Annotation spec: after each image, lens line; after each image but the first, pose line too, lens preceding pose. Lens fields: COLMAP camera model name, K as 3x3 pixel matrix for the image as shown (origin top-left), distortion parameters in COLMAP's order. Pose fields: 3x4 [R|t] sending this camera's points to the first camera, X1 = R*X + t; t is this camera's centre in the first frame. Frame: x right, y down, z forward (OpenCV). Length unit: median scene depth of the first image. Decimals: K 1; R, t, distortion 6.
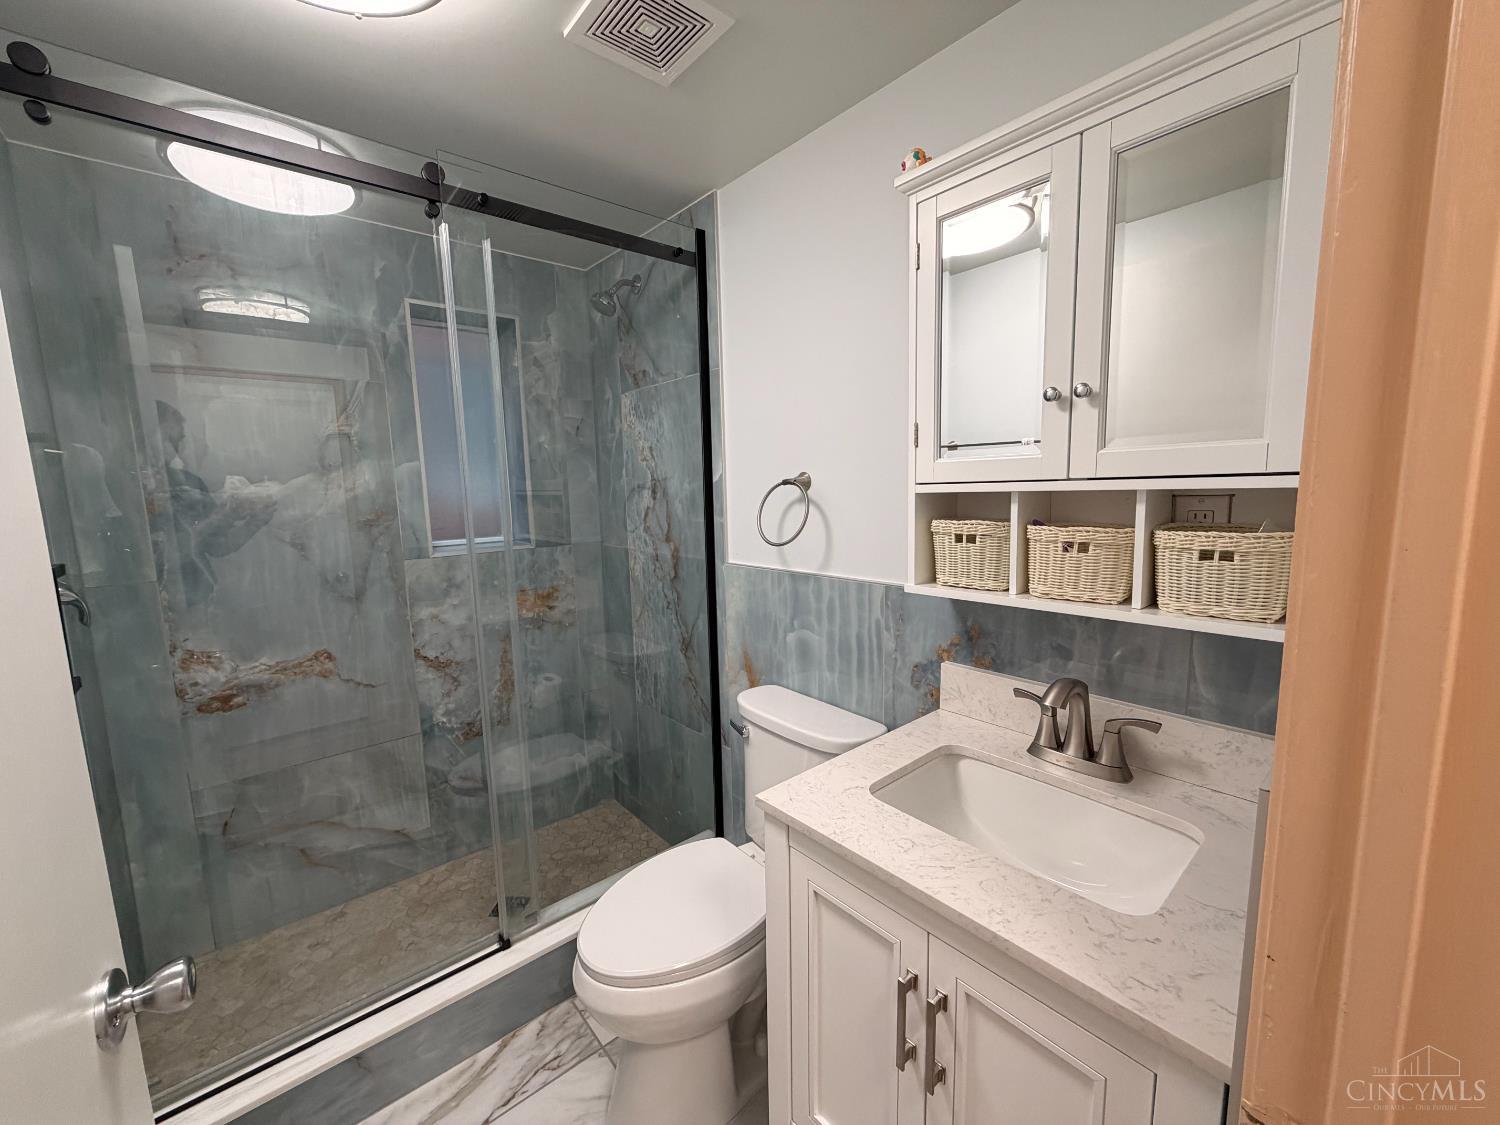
lens RADIAL K [[597.3, 0, 747.0], [0, 597.3, 563.9], [0, 0, 1]] dist [0.001611, -0.000966]
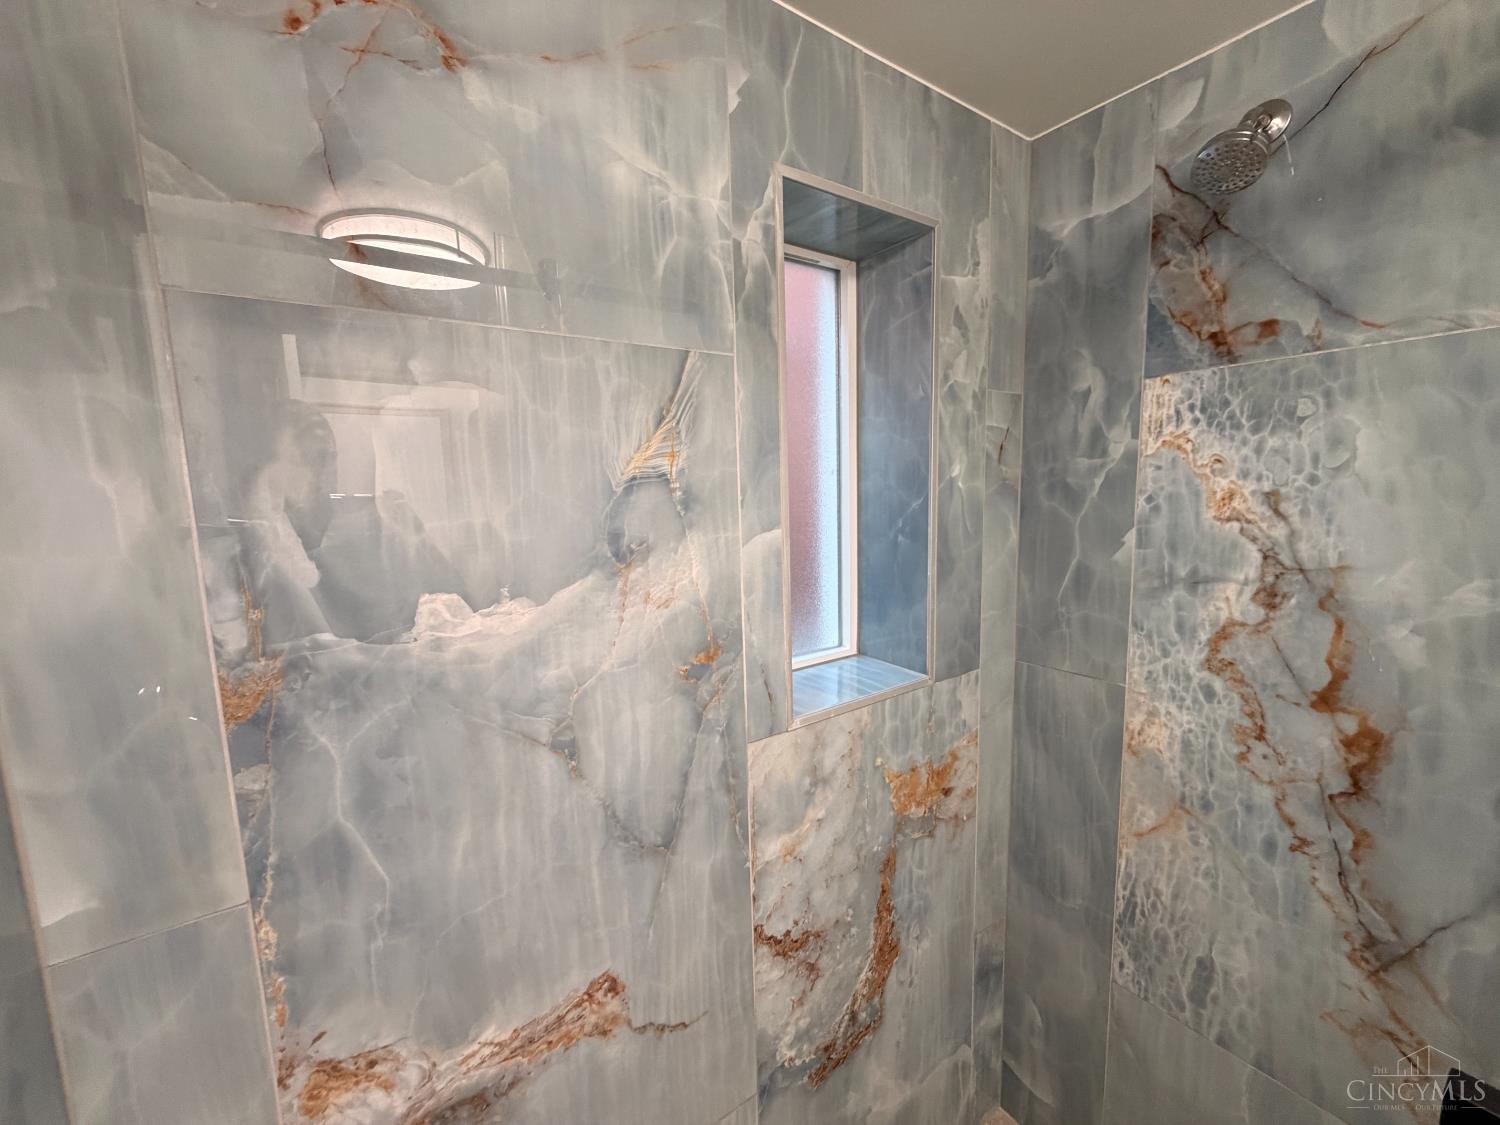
lens RADIAL K [[597.3, 0, 747.0], [0, 597.3, 563.9], [0, 0, 1]] dist [0.001611, -0.000966]
pose [[0.995754, 0.010158, -0.091496, -0.519883], [-0.010398, 0.999944, -0.002145, -0.140040], [0.091469, 0.003088, 0.995803, 0.528459]]
